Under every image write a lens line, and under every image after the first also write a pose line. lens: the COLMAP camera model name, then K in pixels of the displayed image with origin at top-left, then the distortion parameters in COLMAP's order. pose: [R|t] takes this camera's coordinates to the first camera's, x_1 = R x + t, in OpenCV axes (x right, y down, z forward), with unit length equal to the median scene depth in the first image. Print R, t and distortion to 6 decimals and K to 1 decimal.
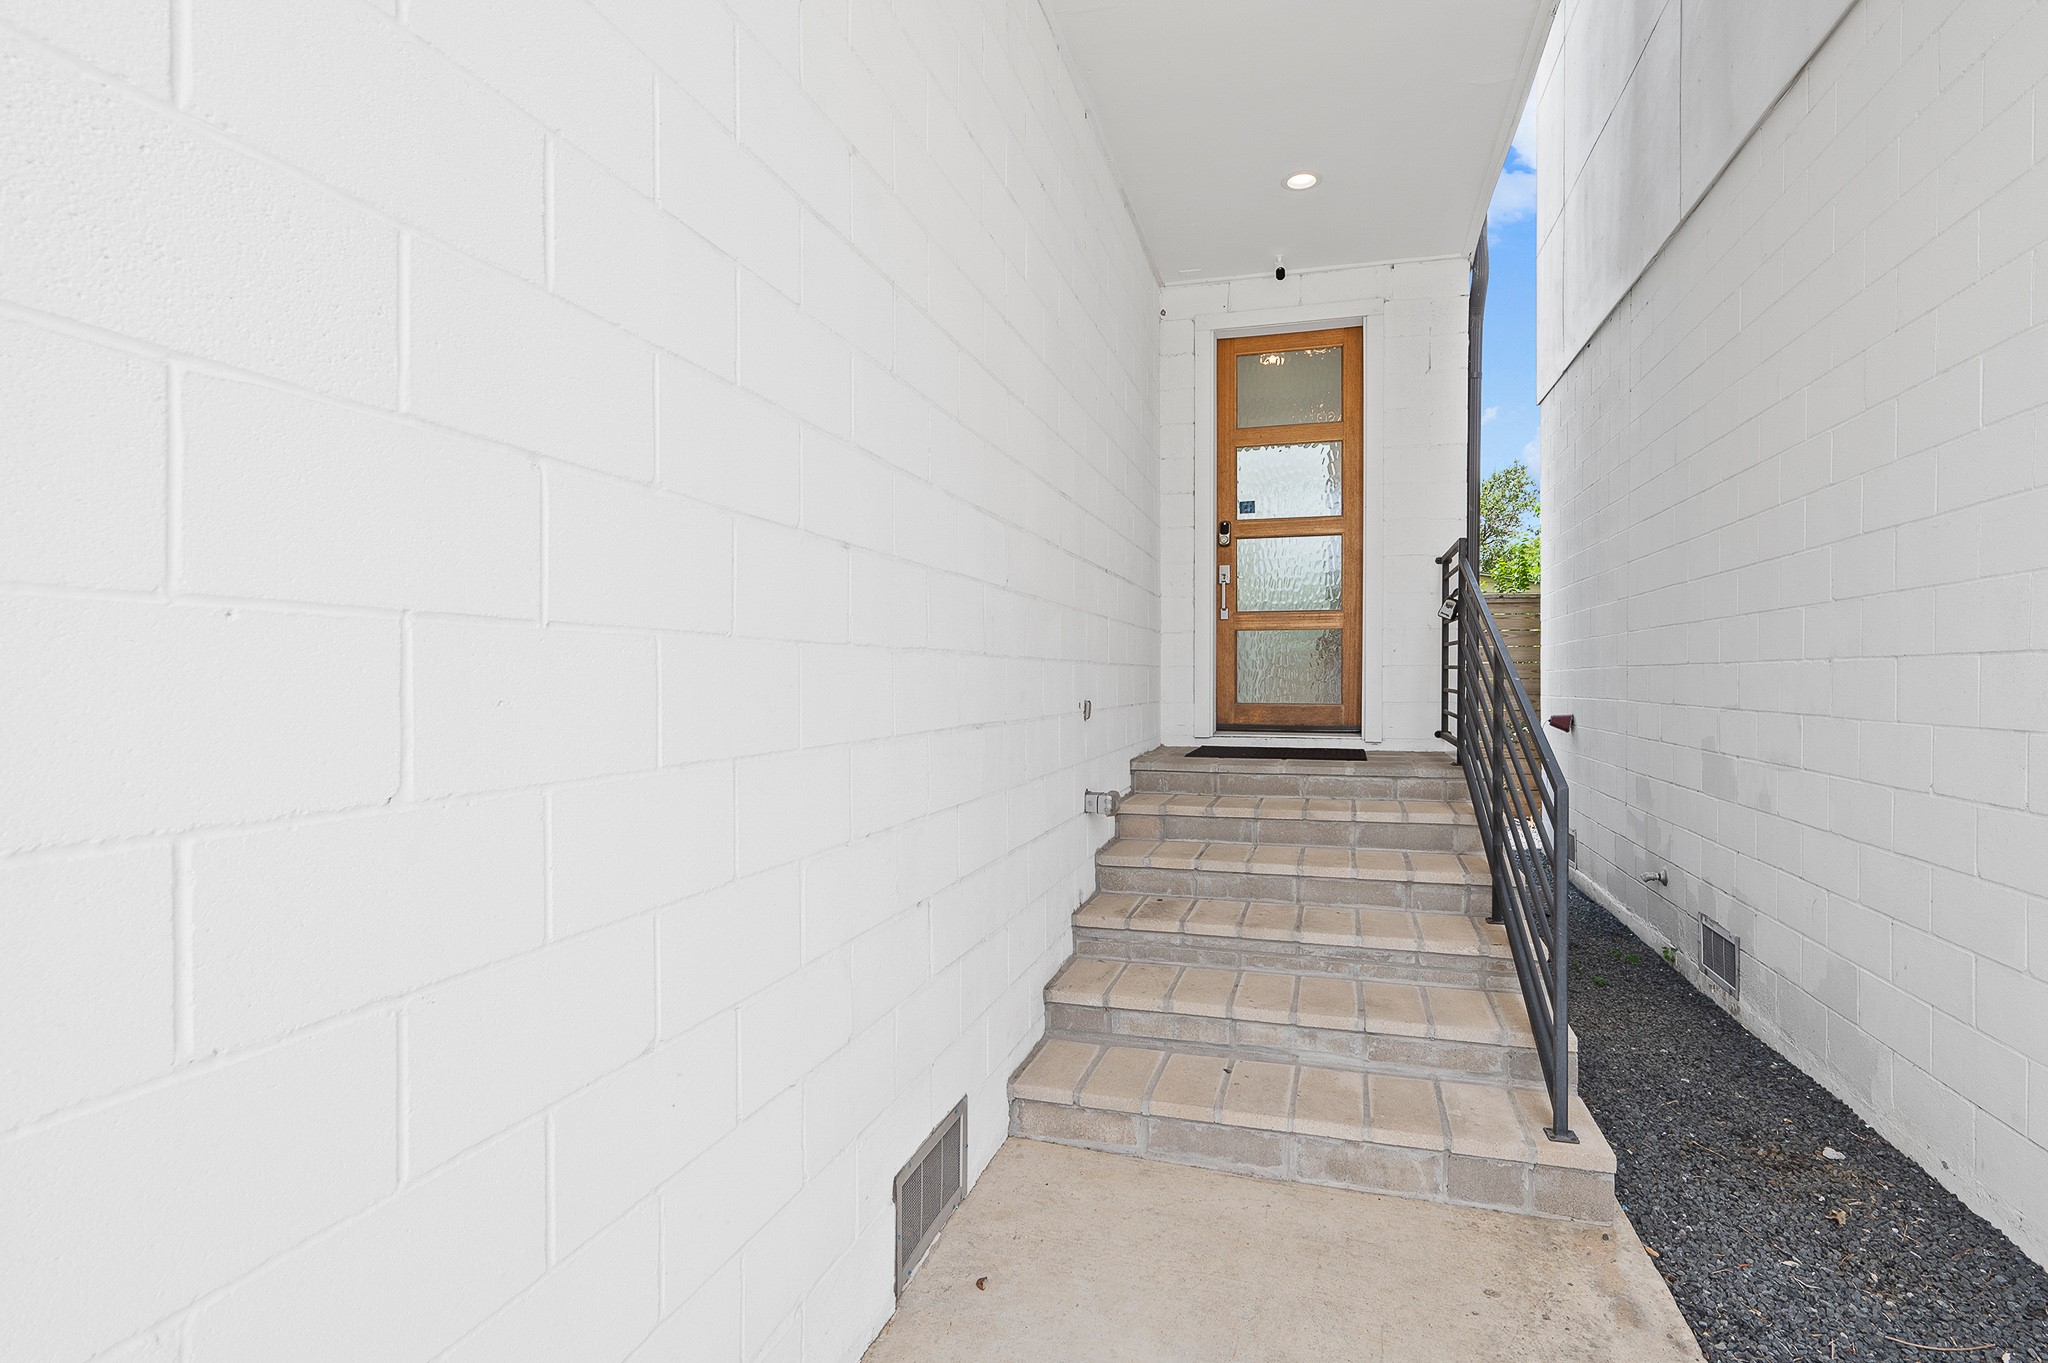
lens RADIAL K [[979.7, 0, 1024.0], [0, 979.7, 681.5], [0, 0, 1]] dist [0.000062, 0.000001]
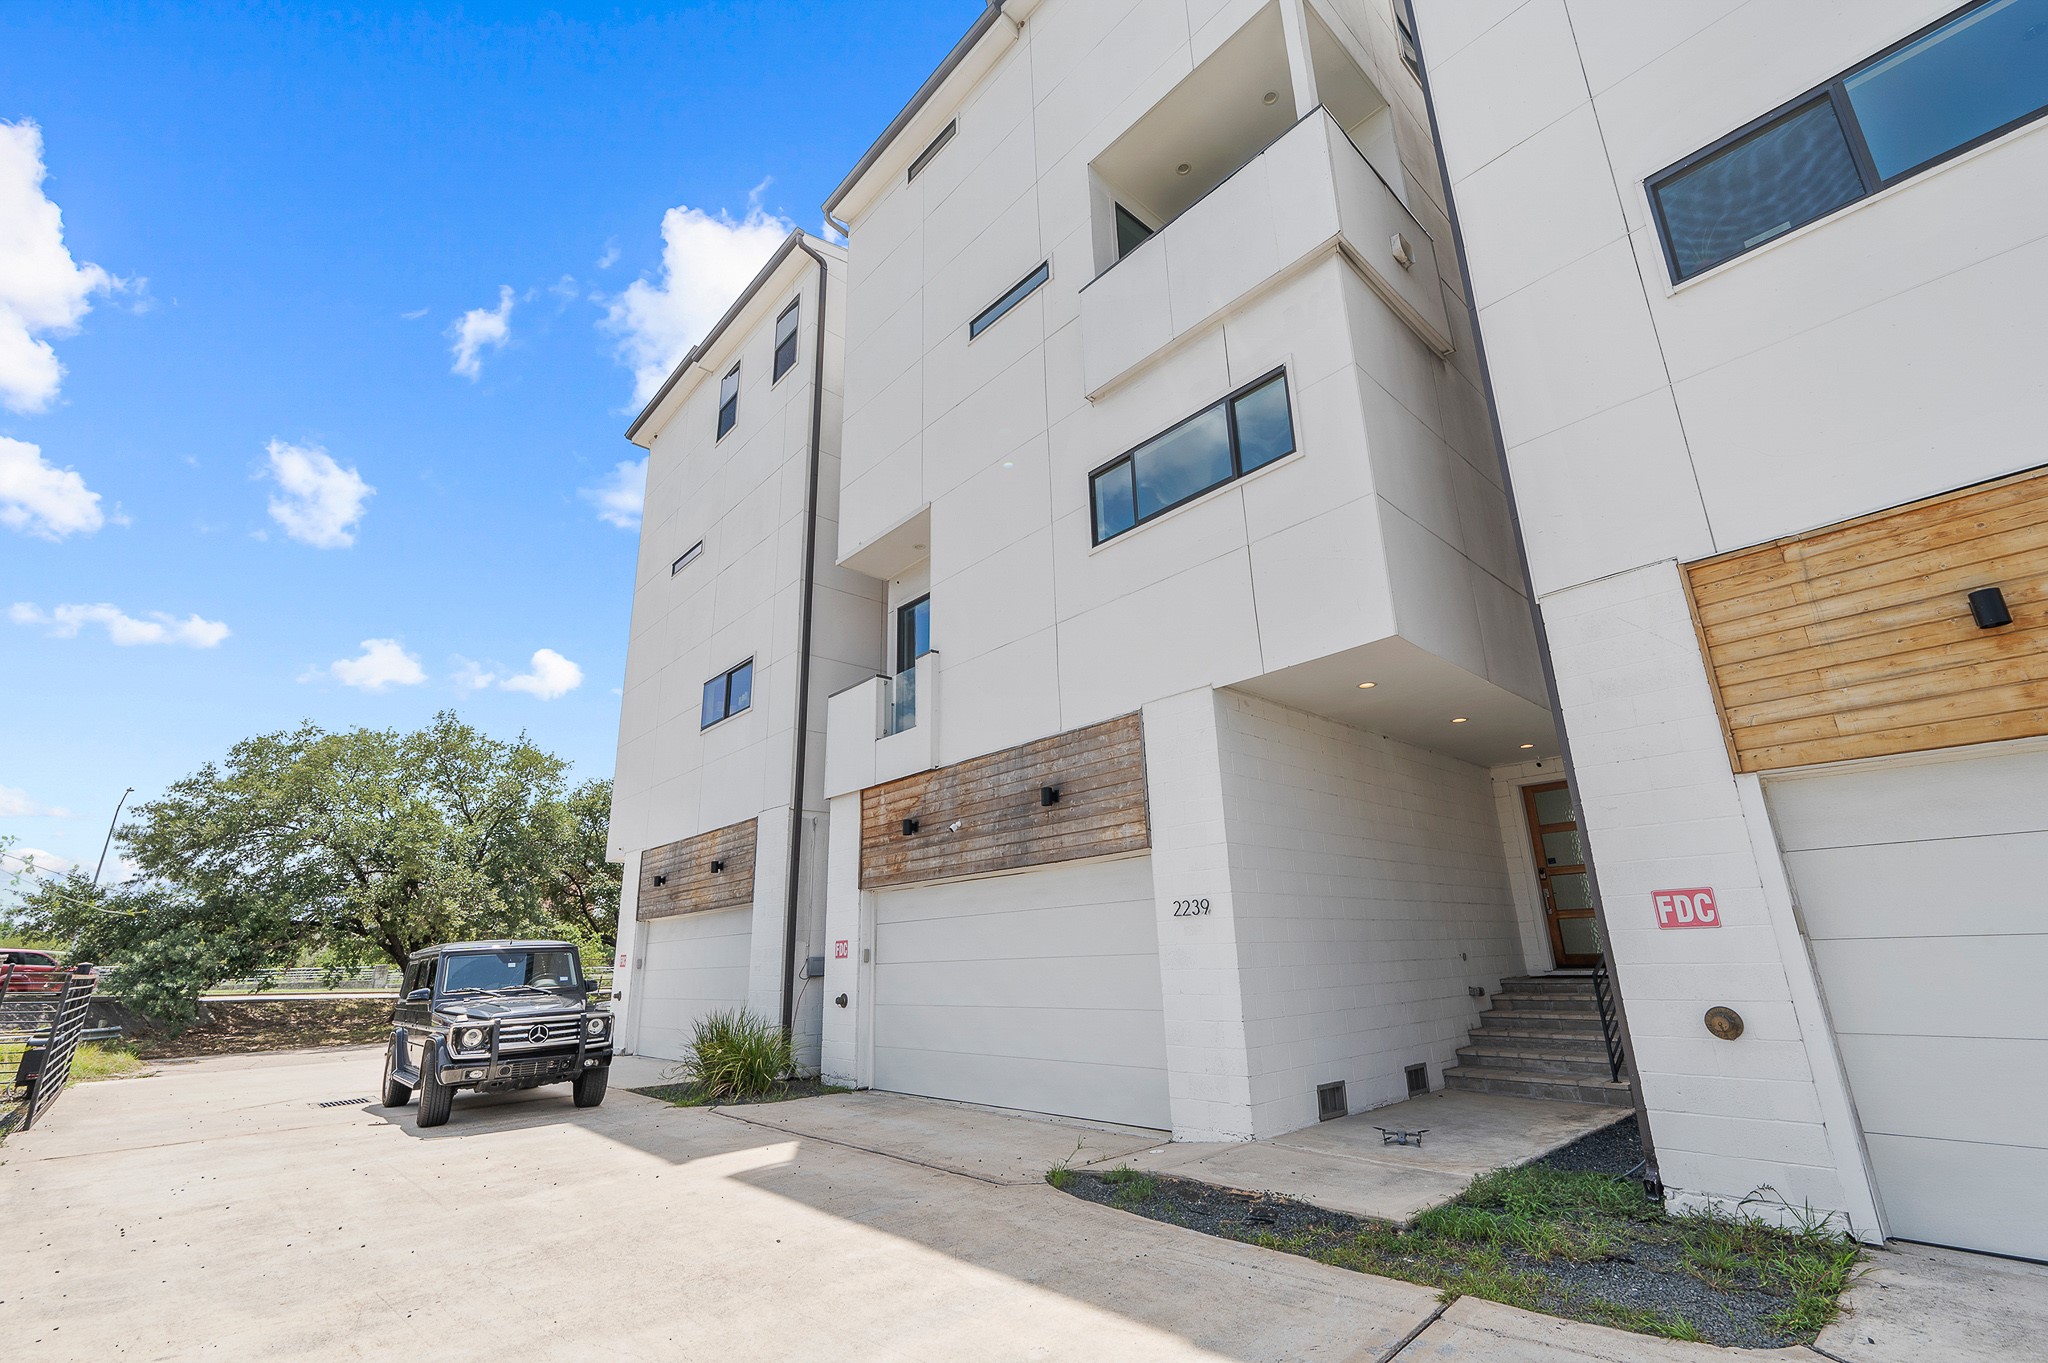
lens RADIAL K [[874.8, 0, 1025.3], [0, 874.8, 683.4], [0, 0, 1]] dist [0.004943, -0.000231]
pose [[0.864161, -0.170842, -0.473327, 0.301647], [0.025710, 0.954367, -0.297529, -0.004391], [0.502558, 0.244943, 0.829119, -1.937185]]
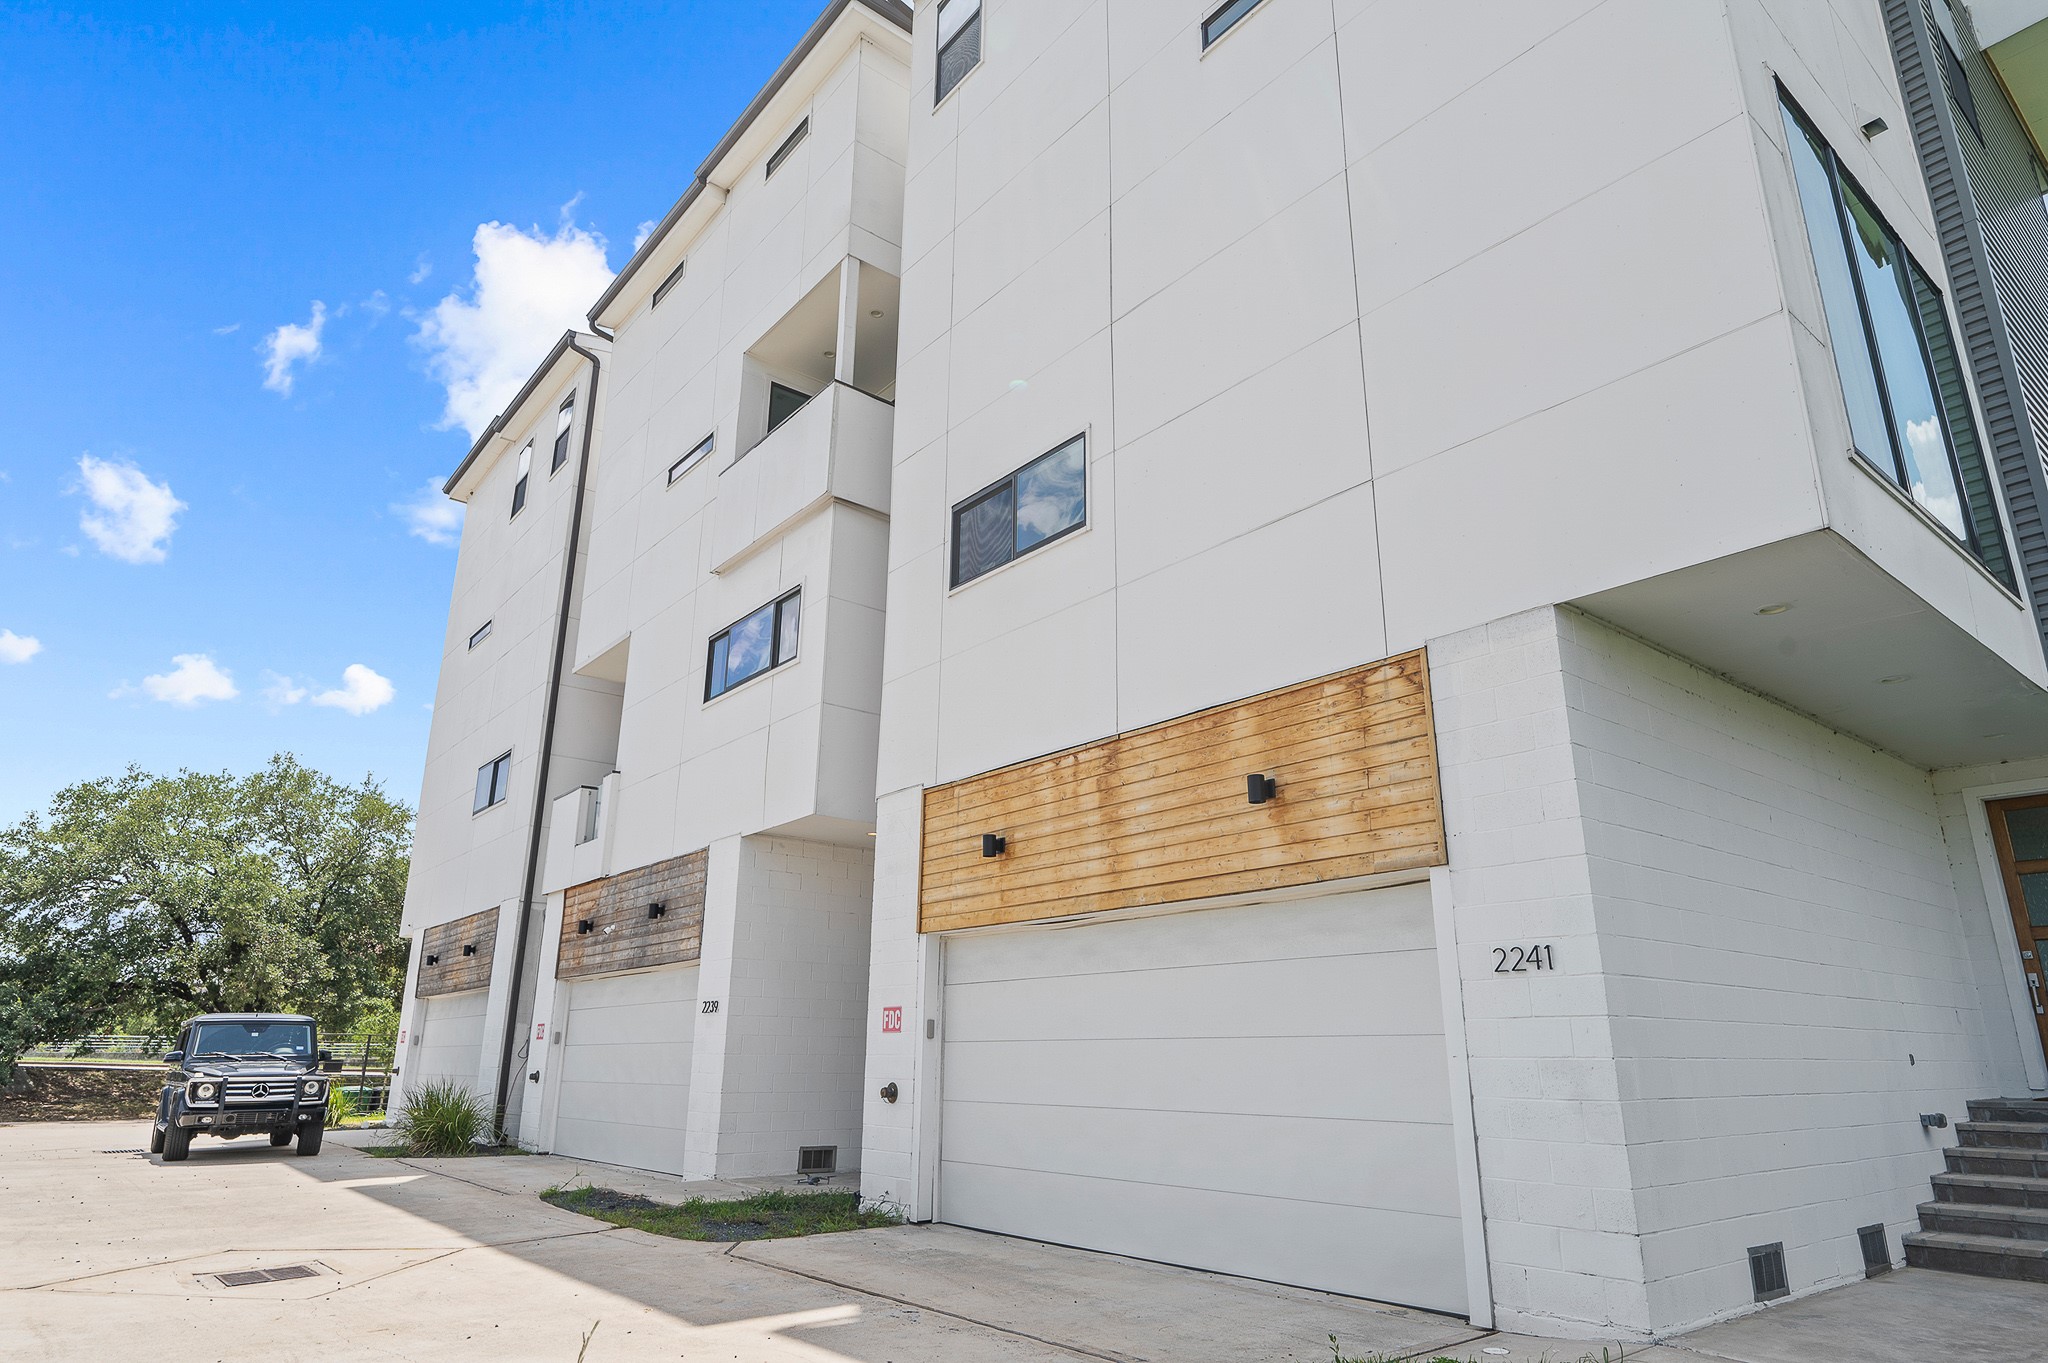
lens RADIAL K [[1194.0, 0, 1024.0], [0, 1194.0, 681.5], [0, 0, 1]] dist [-0.001310, 0.002257]
pose [[0.834056, -0.157843, -0.528617, 4.256659], [-0.010454, 0.953502, -0.301206, 0.072902], [0.551580, 0.256749, 0.793624, -3.023845]]
